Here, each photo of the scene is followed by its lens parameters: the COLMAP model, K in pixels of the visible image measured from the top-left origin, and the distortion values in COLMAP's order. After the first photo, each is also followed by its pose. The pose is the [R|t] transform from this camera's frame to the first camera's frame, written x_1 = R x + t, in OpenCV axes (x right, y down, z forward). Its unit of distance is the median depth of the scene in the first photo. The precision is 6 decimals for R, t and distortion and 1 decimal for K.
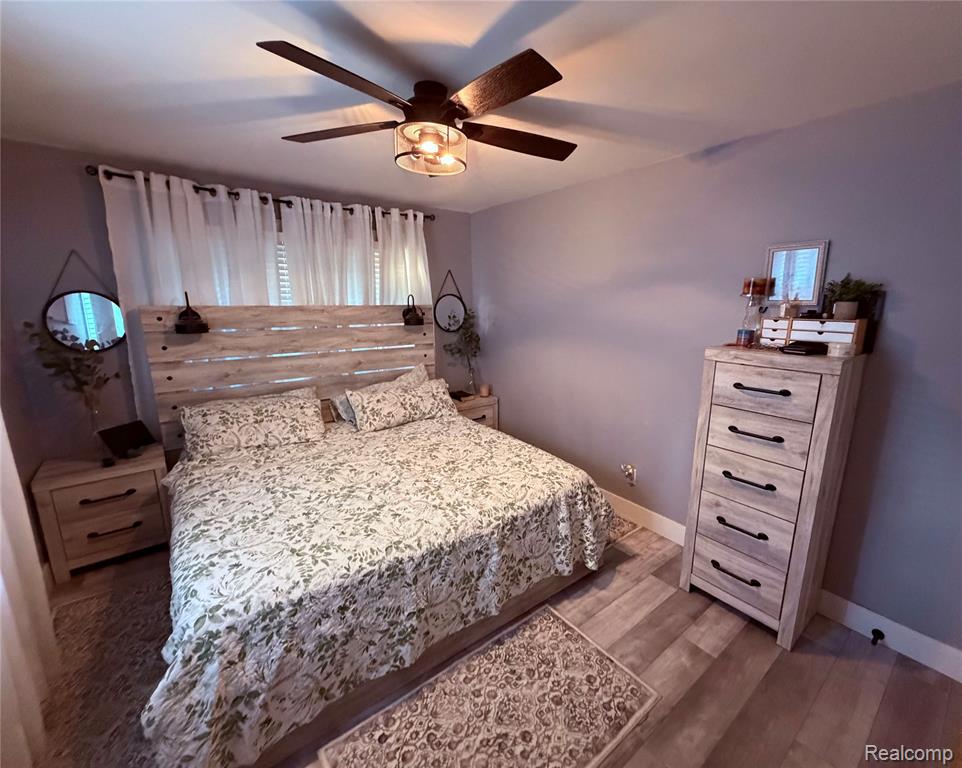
lens RADIAL K [[422.5, 0, 483.4], [0, 422.5, 389.1], [0, 0, 1]] dist [-0.010394, 0.001320]
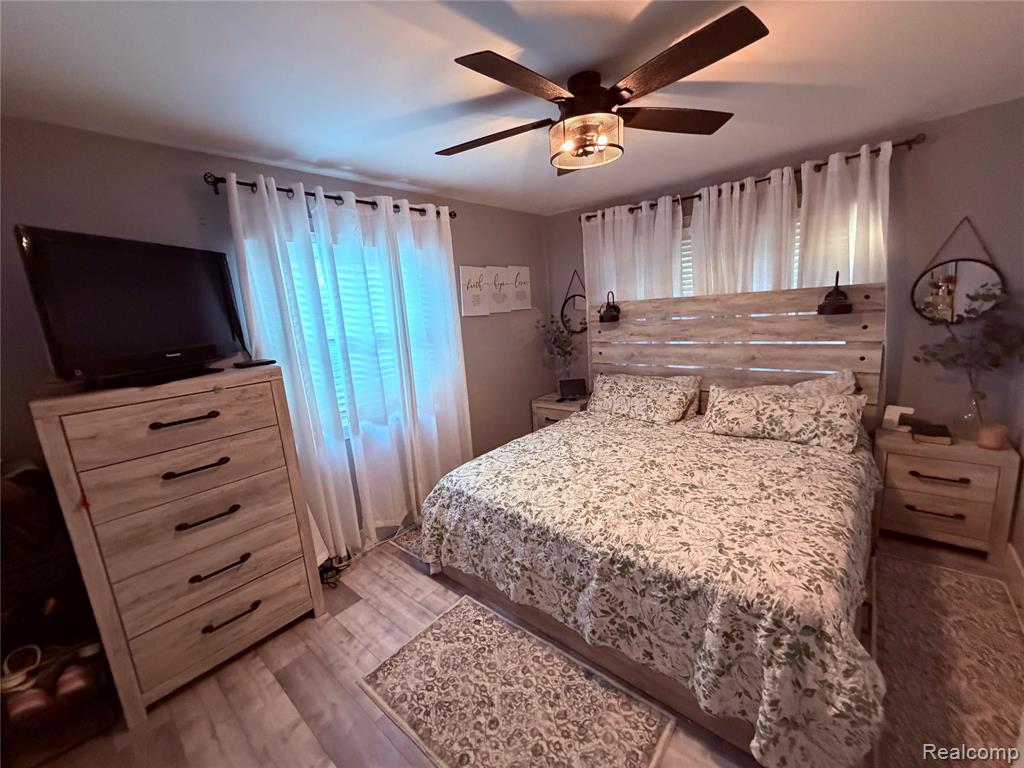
lens RADIAL K [[407.8, 0, 513.6], [0, 407.8, 381.5], [0, 0, 1]] dist [-0.000618, 0.000187]
pose [[0.181445, 0.161876, -0.969987, 0.684466], [-0.125951, 0.982061, 0.140330, -0.108743], [0.975302, 0.096709, 0.198578, 0.550285]]
